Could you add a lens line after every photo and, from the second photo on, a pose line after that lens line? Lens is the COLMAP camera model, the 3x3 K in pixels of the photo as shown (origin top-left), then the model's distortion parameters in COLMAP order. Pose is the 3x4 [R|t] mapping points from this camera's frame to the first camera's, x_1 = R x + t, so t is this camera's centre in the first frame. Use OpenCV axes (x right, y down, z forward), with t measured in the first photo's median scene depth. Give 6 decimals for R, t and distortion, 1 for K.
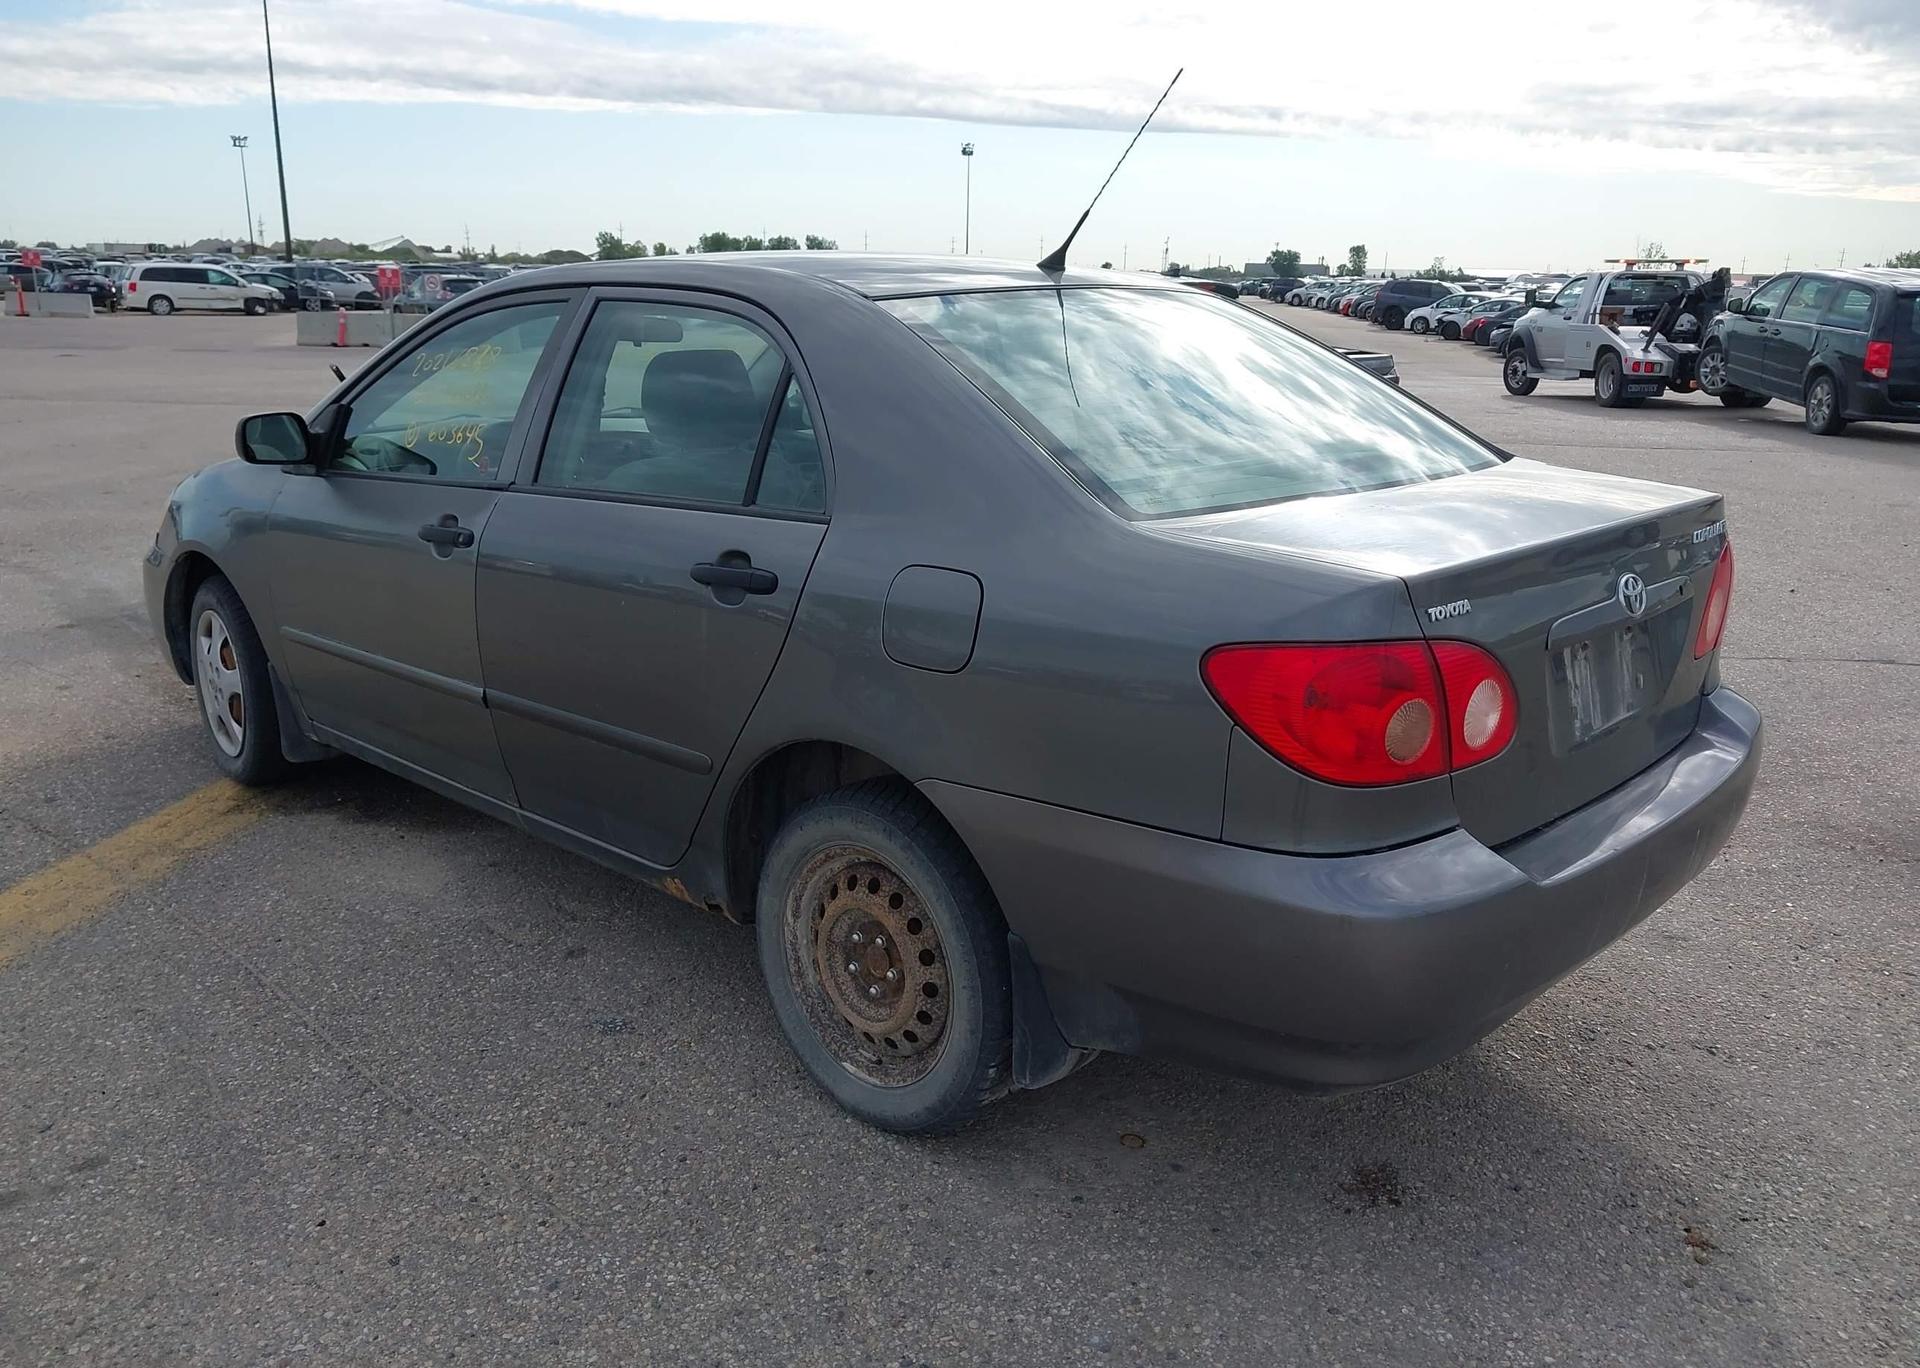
lens RADIAL K [[1512.8, 0, 957.7], [0, 1512.8, 717.2], [0, 0, 1]] dist [0.010612, -0.010451]
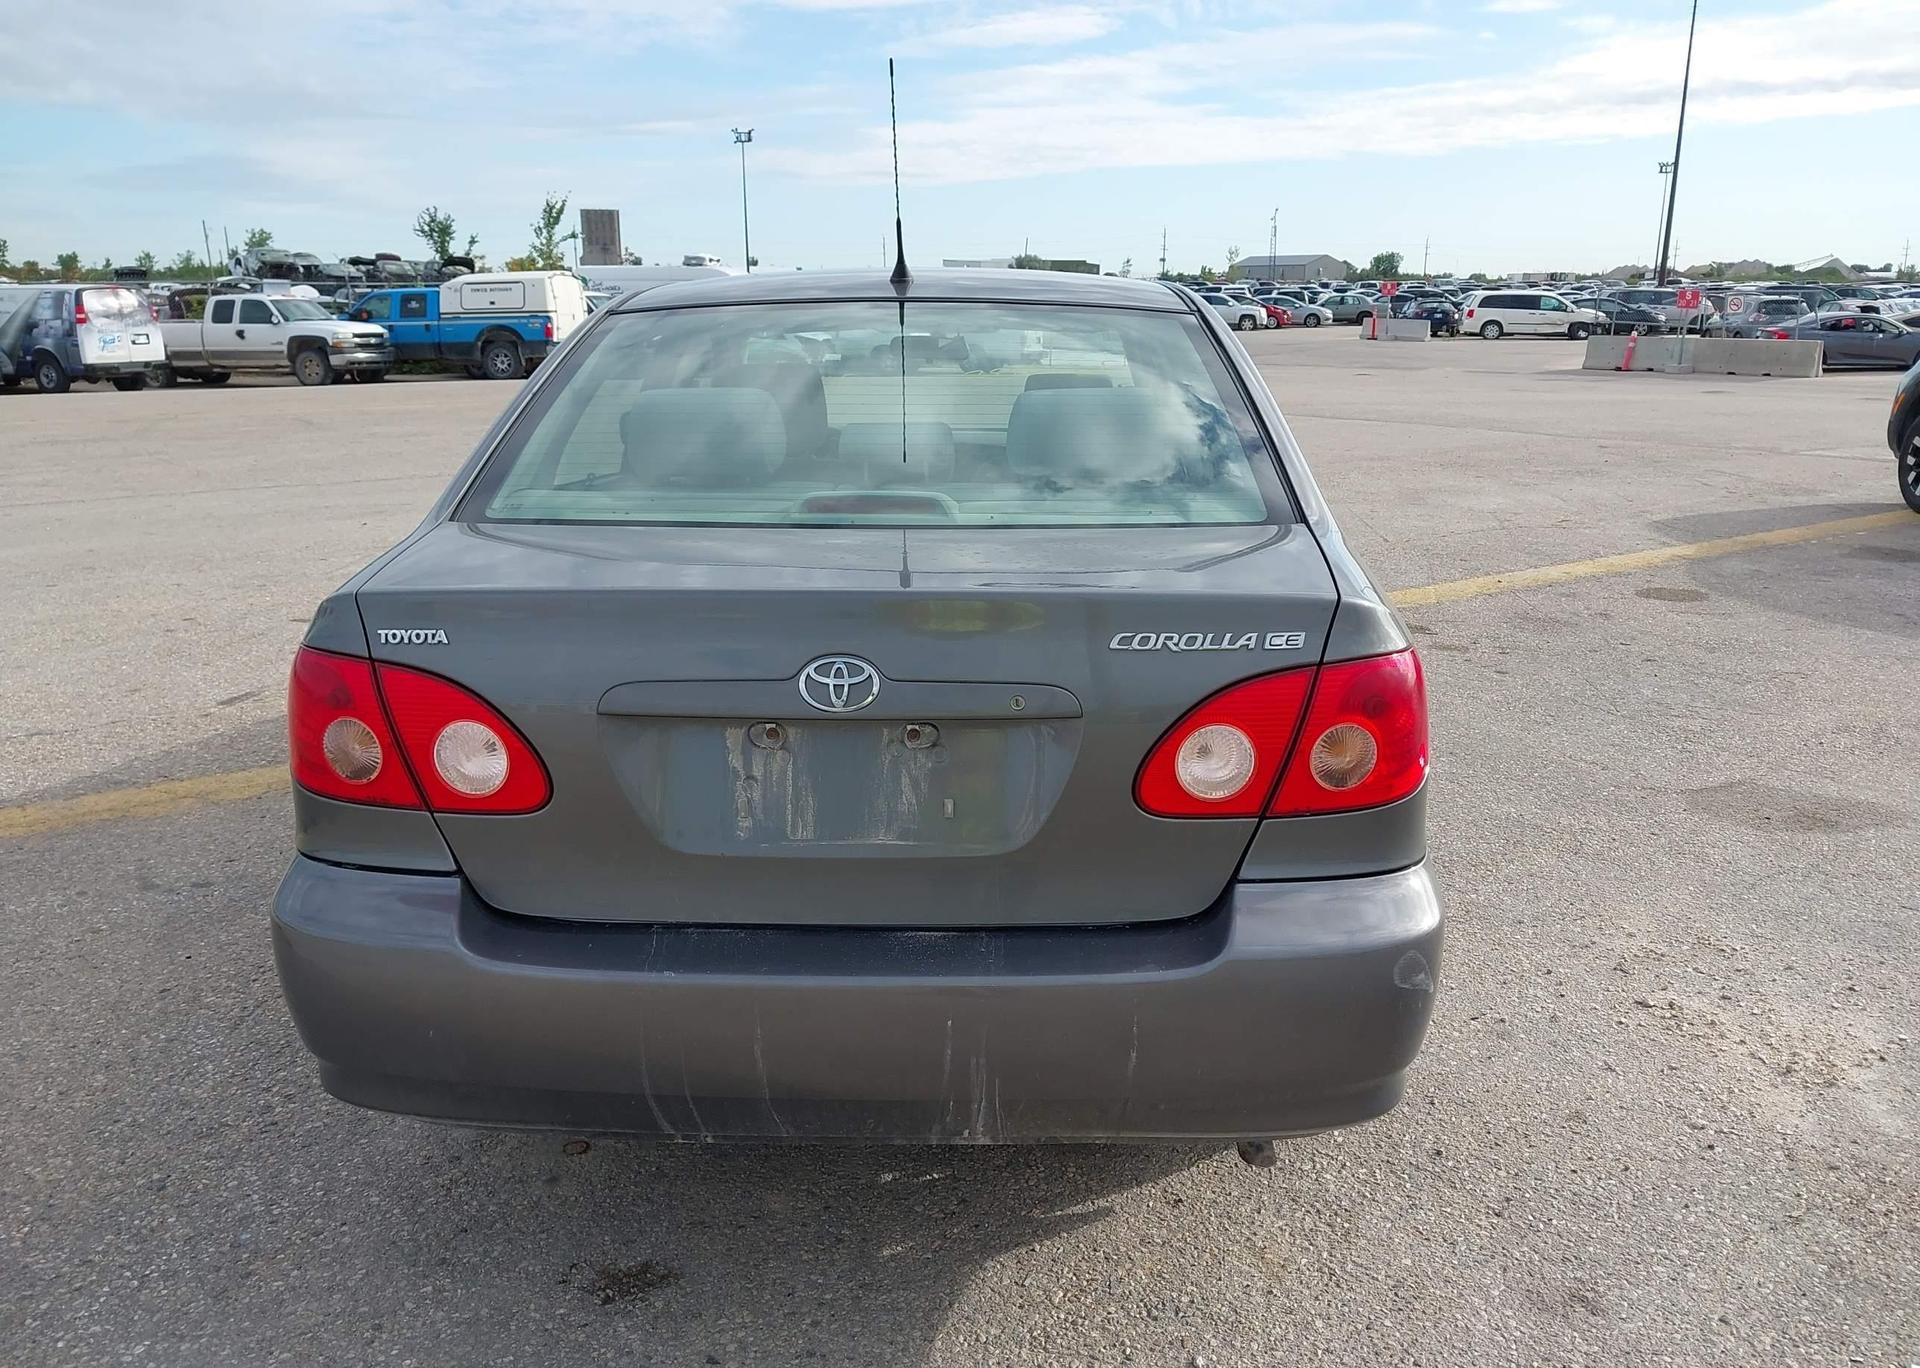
lens RADIAL K [[1512.8, 0, 957.7], [0, 1512.8, 717.2], [0, 0, 1]] dist [0.010612, -0.010451]
pose [[0.661503, 0.182991, -0.727275, 0.667845], [-0.194122, 0.978503, 0.069636, -0.082102], [0.724383, 0.095115, 0.682805, 0.325699]]
